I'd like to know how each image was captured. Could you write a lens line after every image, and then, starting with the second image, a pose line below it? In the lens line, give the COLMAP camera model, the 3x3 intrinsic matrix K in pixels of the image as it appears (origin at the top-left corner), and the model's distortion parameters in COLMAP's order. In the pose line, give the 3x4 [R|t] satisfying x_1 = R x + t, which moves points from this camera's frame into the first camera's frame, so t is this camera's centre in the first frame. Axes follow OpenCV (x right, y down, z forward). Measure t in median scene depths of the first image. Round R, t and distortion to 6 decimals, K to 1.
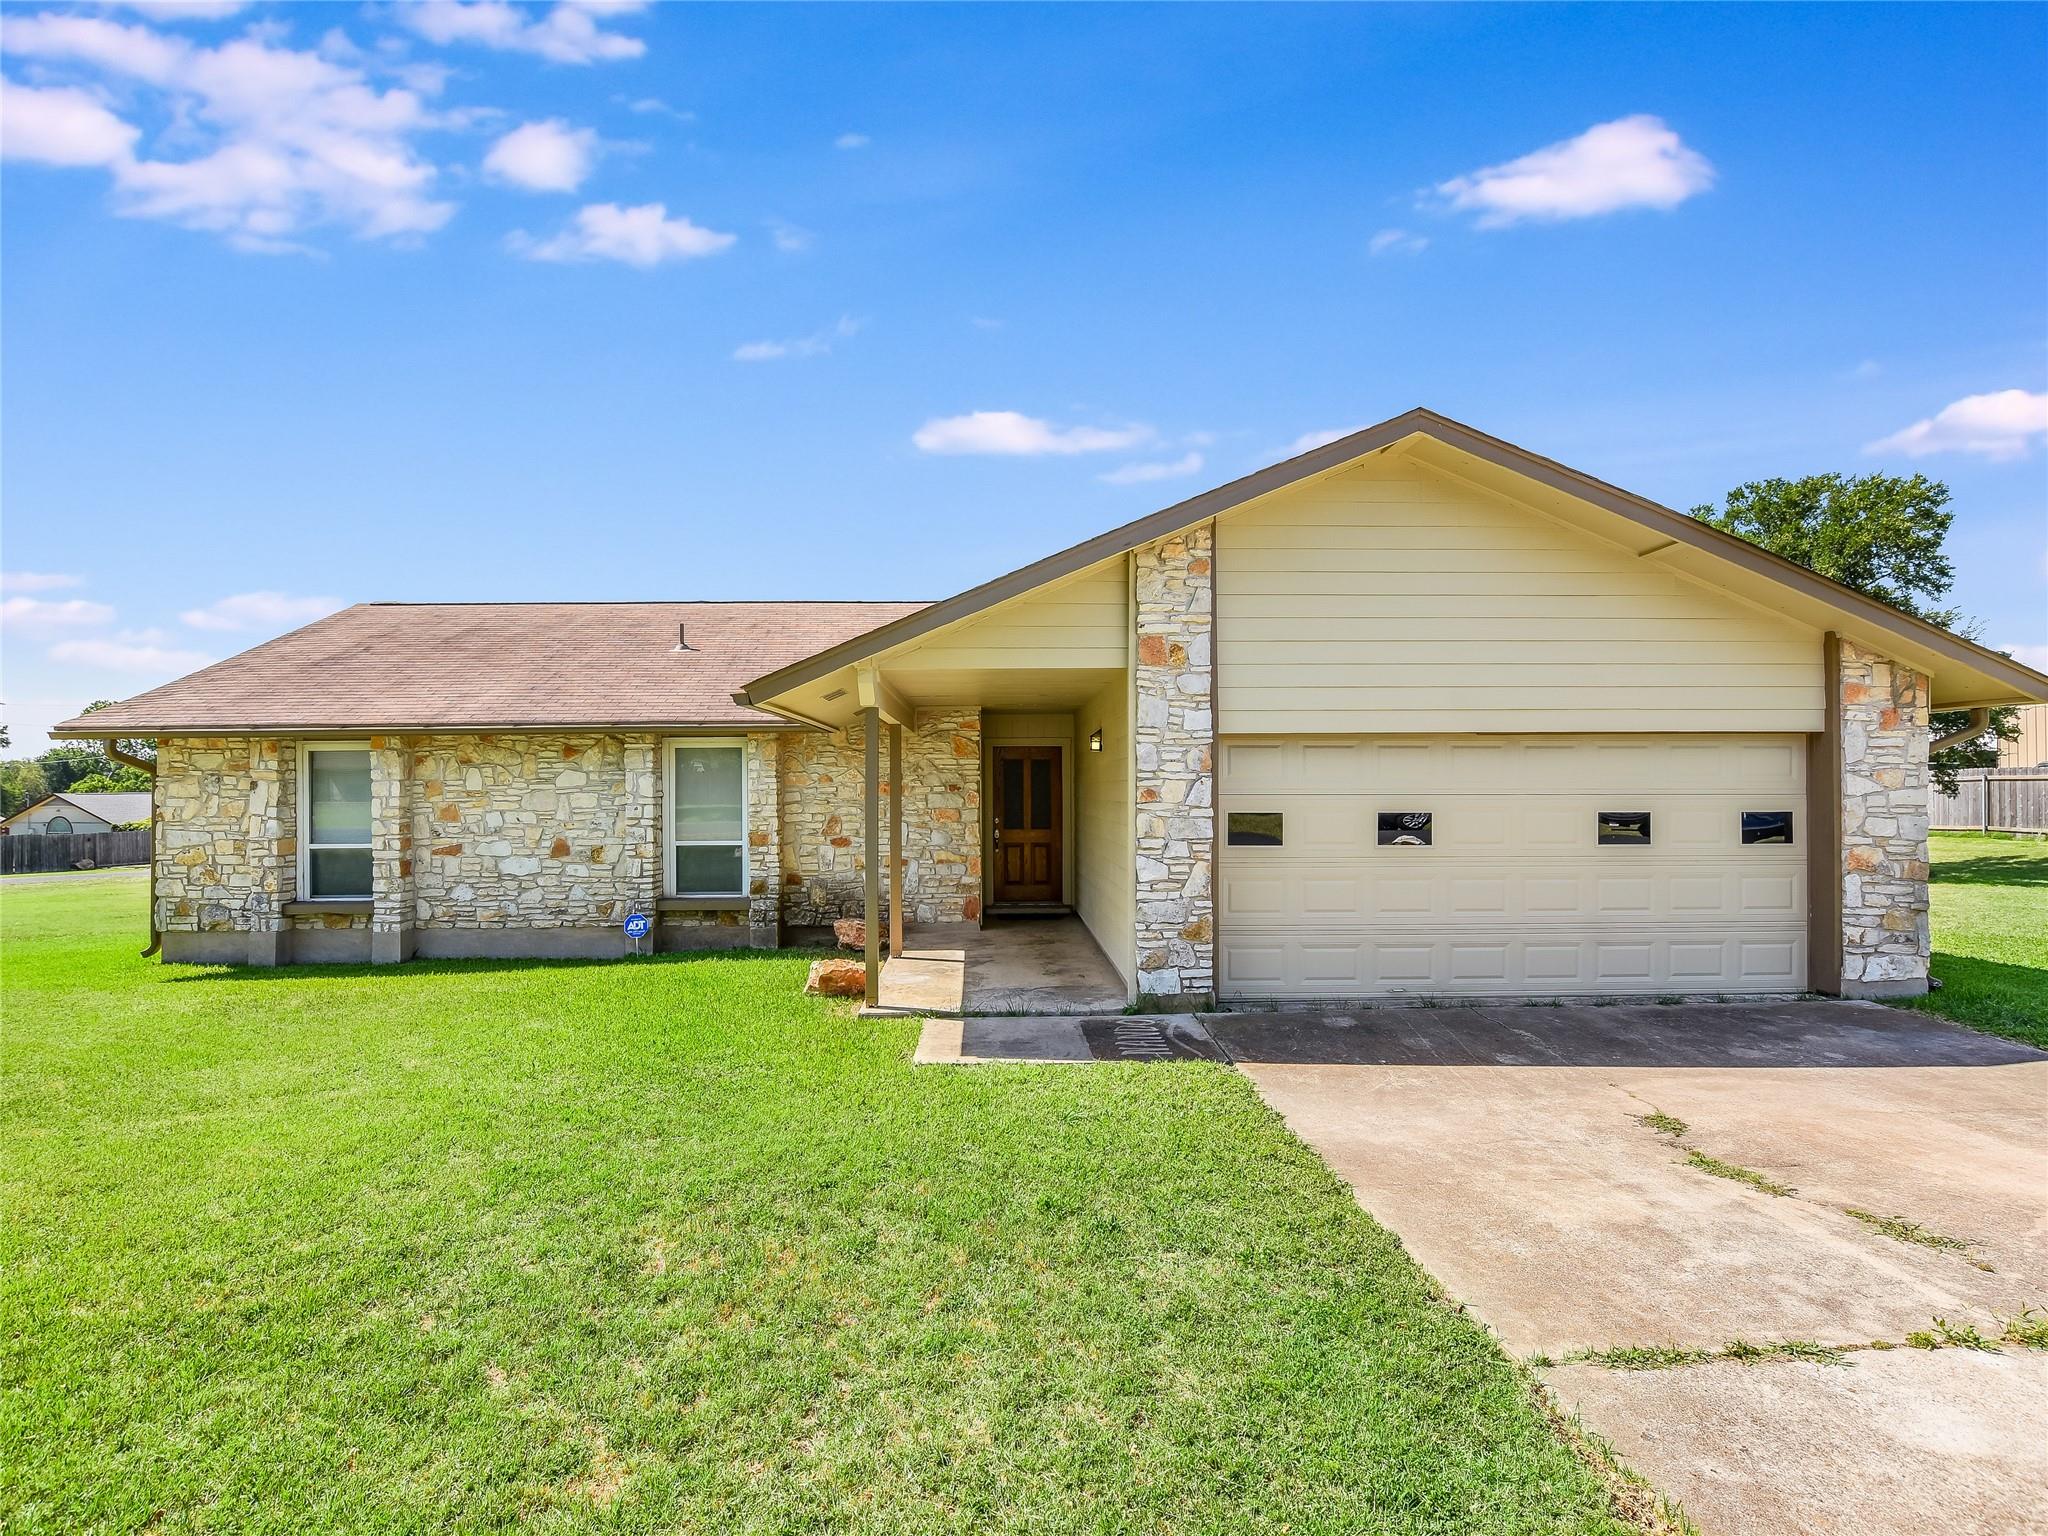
lens RADIAL K [[885.0, 0, 1024.0], [0, 885.0, 768.0], [0, 0, 1]] dist [-0.001148, -0.000093]
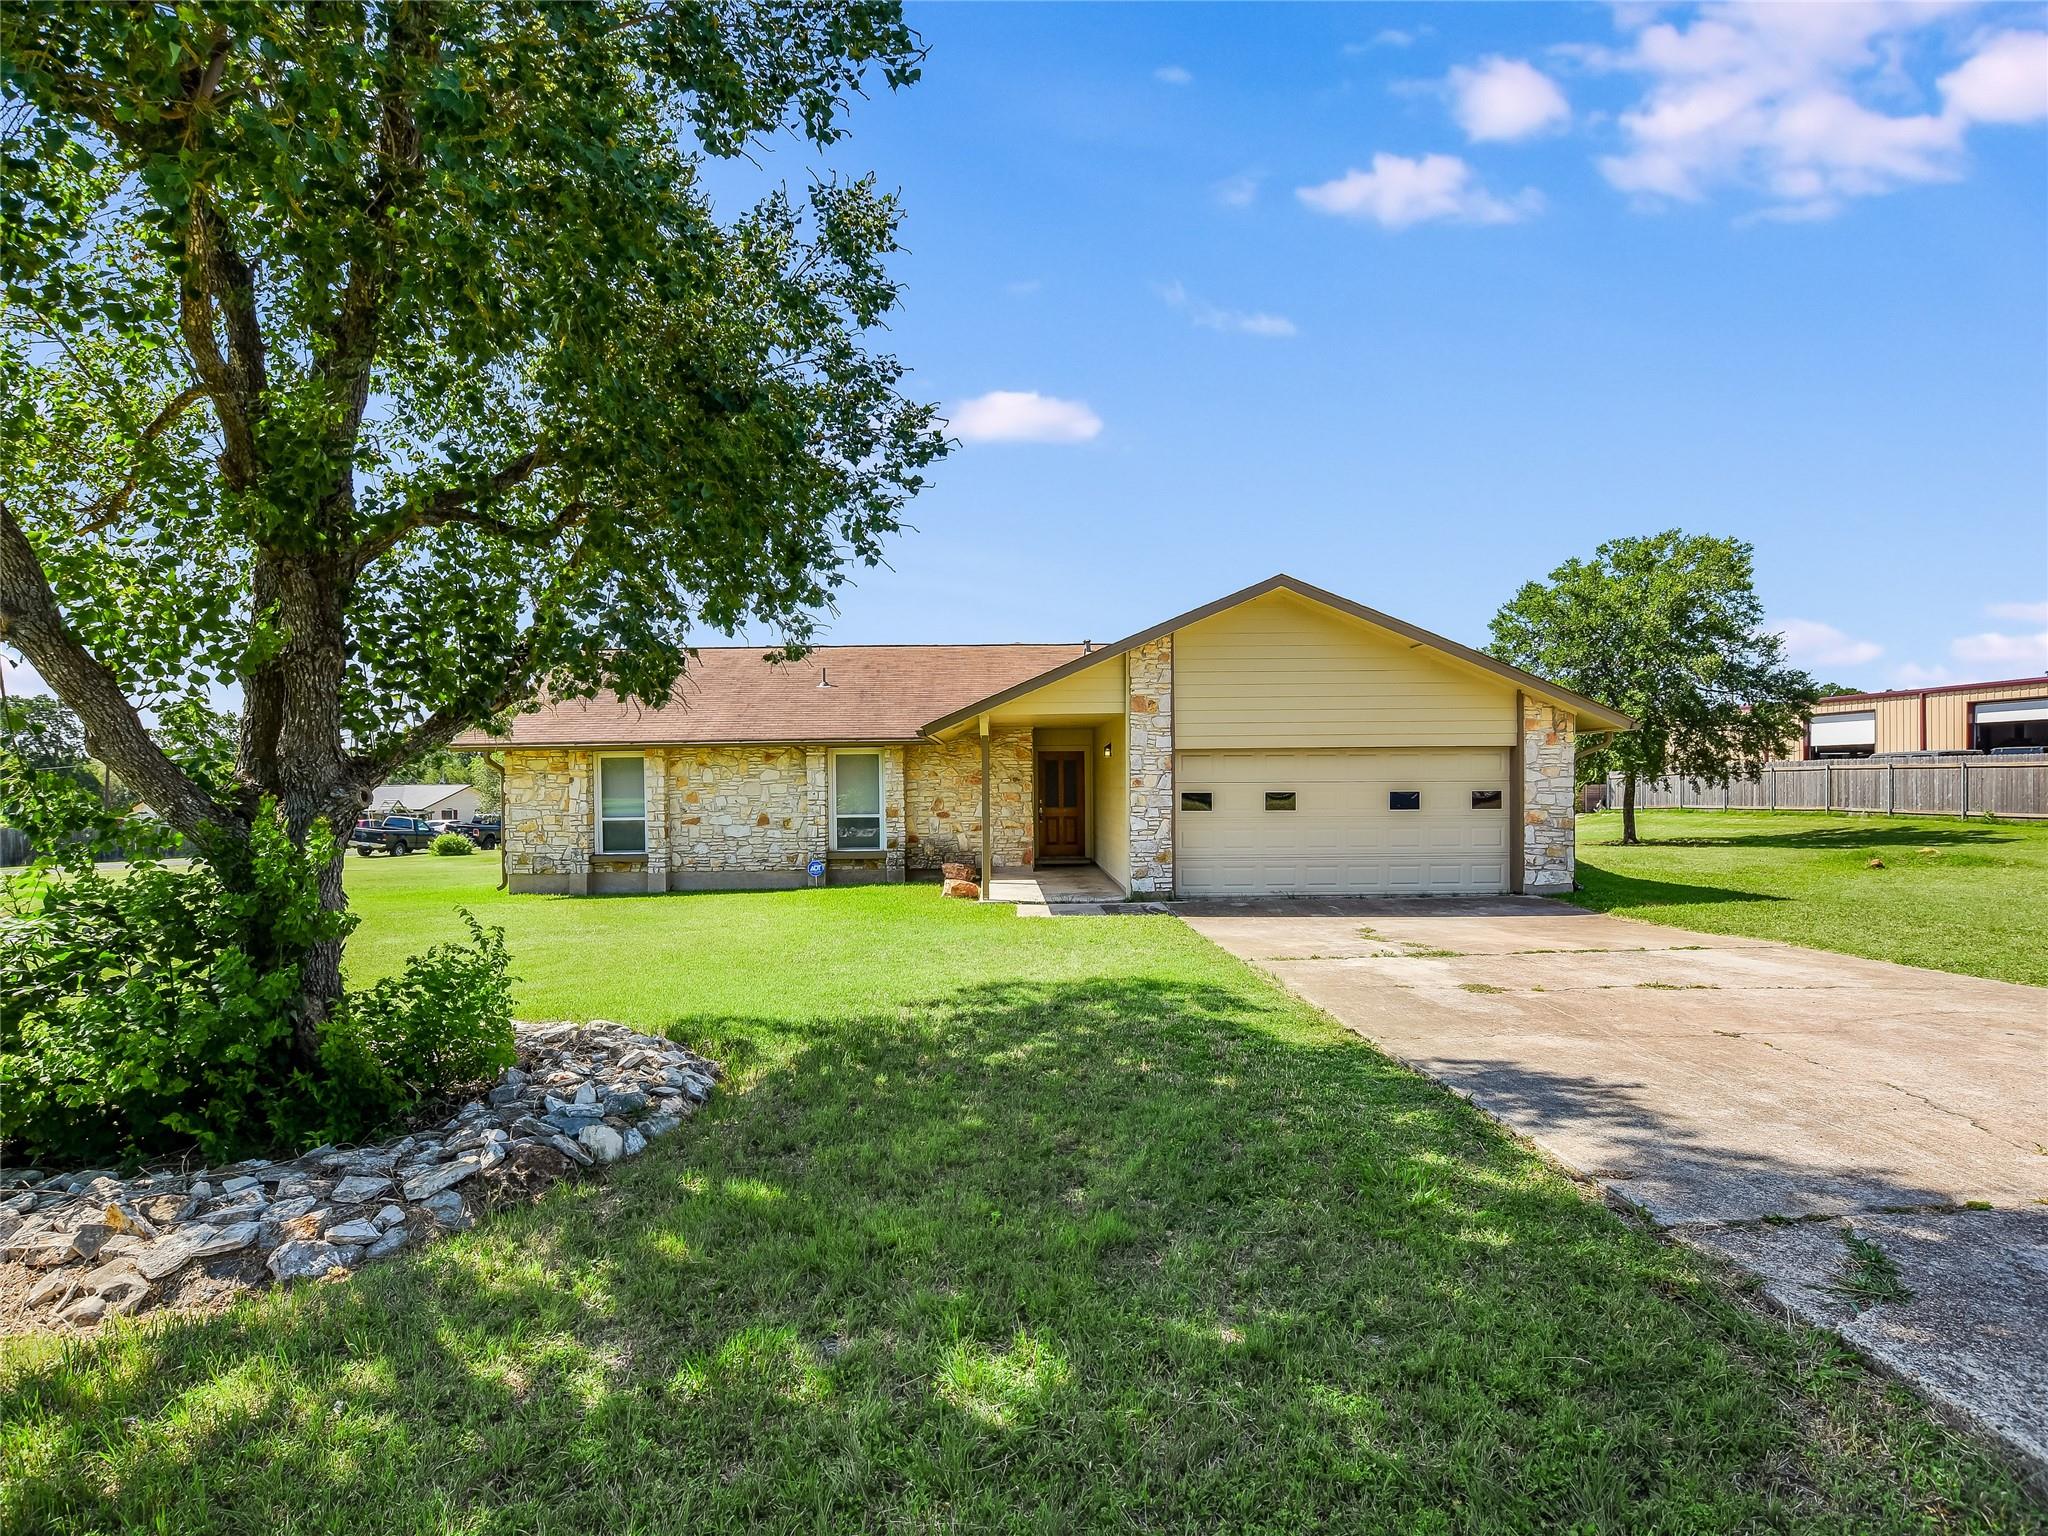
lens RADIAL K [[1037.3, 0, 1024.0], [0, 1037.3, 768.0], [0, 0, 1]] dist [-0.000969, 0.000039]
pose [[0.999985, -0.004670, 0.002791, -0.072555], [0.004638, 0.999926, 0.011204, -0.018826], [-0.002844, -0.011191, 0.999933, -0.843905]]
